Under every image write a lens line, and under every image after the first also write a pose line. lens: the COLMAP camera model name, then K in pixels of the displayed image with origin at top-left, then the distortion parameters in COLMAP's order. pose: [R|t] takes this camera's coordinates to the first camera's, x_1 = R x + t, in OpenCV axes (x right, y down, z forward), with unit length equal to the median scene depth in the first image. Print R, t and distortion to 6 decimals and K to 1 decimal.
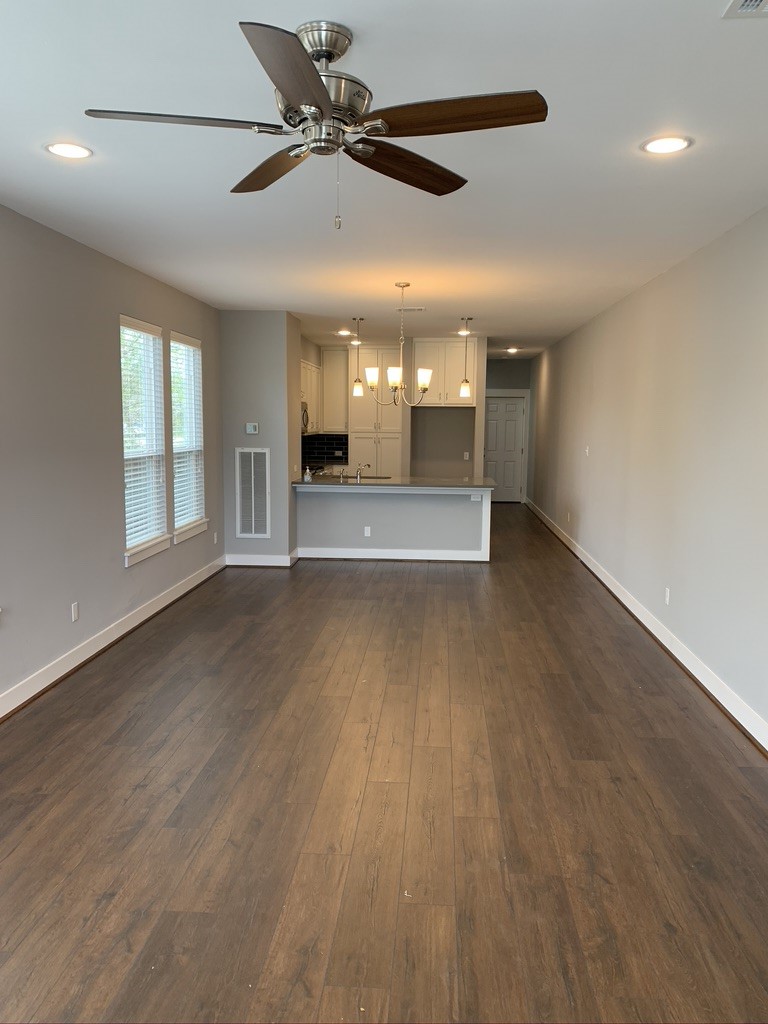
lens RADIAL K [[781.9, 0, 384.0], [0, 781.9, 512.0], [0, 0, 1]] dist [-0.002247, -0.008955]
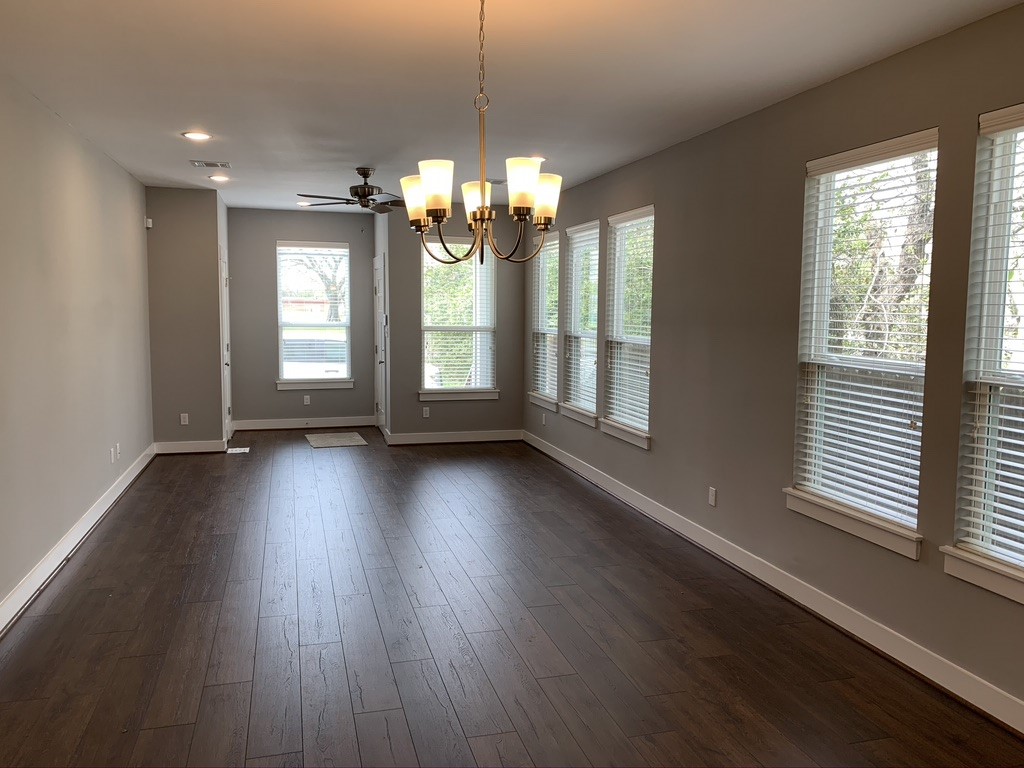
lens RADIAL K [[781.9, 0, 512.0], [0, 781.9, 384.0], [0, 0, 1]] dist [-0.002247, -0.008955]
pose [[-0.938585, 0.014195, -0.344755, 0.203872], [-0.062147, 0.975859, 0.209372, -0.221169], [0.339405, 0.217939, -0.915045, 1.916262]]
